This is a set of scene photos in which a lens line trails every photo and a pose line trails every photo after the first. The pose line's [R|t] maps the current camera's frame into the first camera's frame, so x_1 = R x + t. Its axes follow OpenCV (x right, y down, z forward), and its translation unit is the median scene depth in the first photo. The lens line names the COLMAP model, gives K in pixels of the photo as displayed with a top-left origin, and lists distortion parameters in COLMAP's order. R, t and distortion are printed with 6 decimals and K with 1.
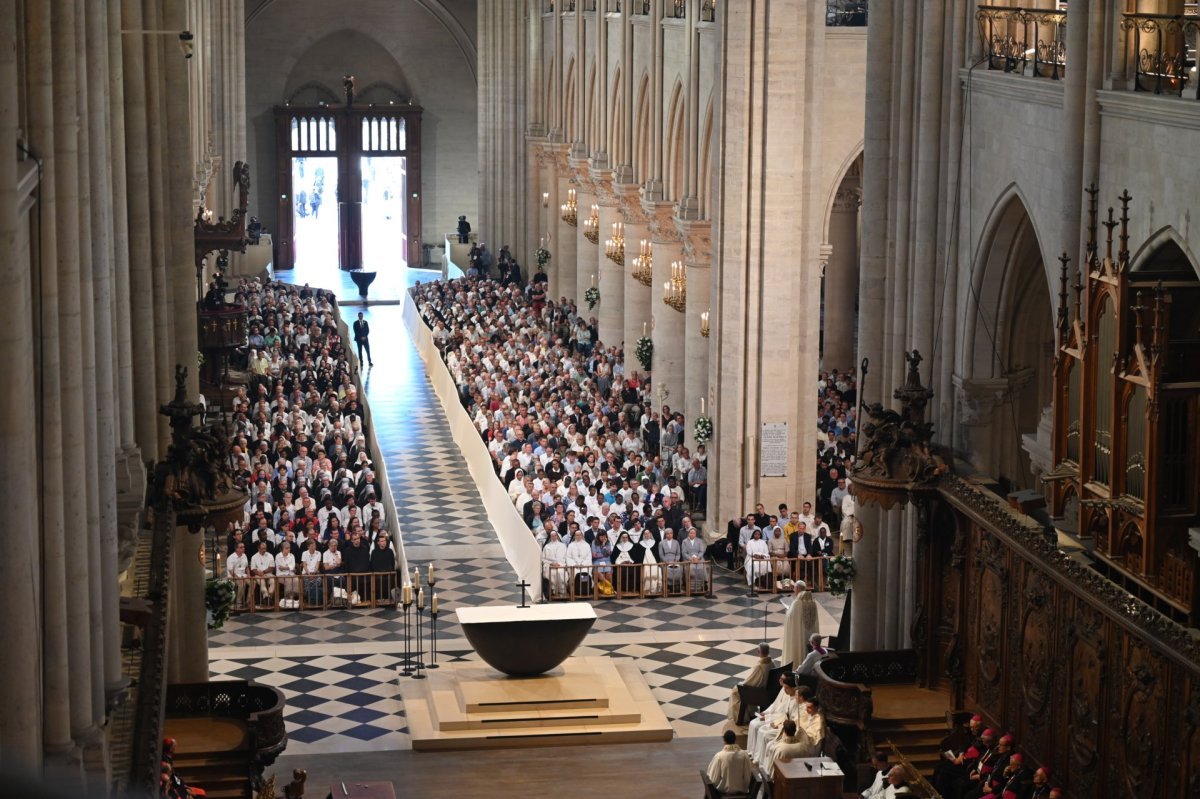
lens RADIAL K [[2512.7, 0, 600.0], [0, 2512.7, 399.5], [0, 0, 1]] dist [-0.001671, -0.080949]
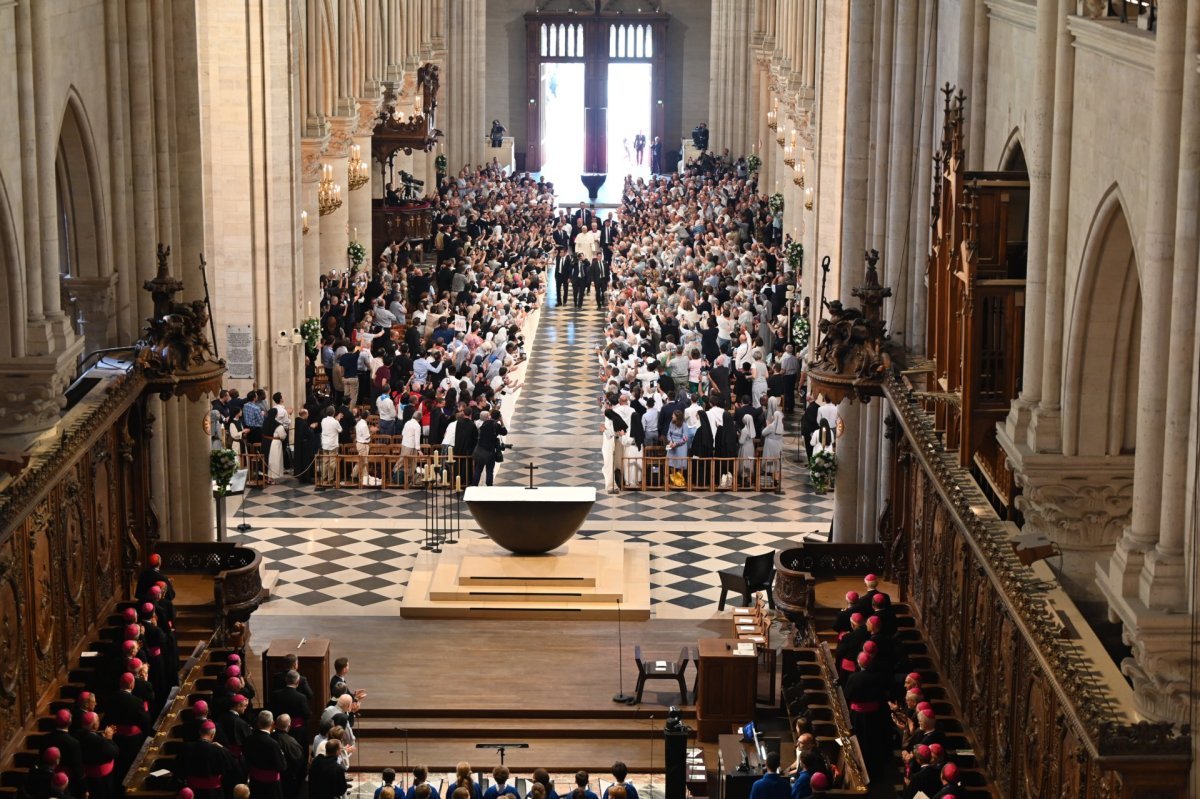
lens RADIAL K [[2512.7, 0, 600.0], [0, 2512.7, 399.5], [0, 0, 1]] dist [-0.001671, -0.080949]
pose [[0.985752, 0.035835, -0.164344, 0.175980], [-0.030290, 0.998888, 0.036125, 0.007319], [0.165456, -0.030633, 0.985741, -0.025537]]
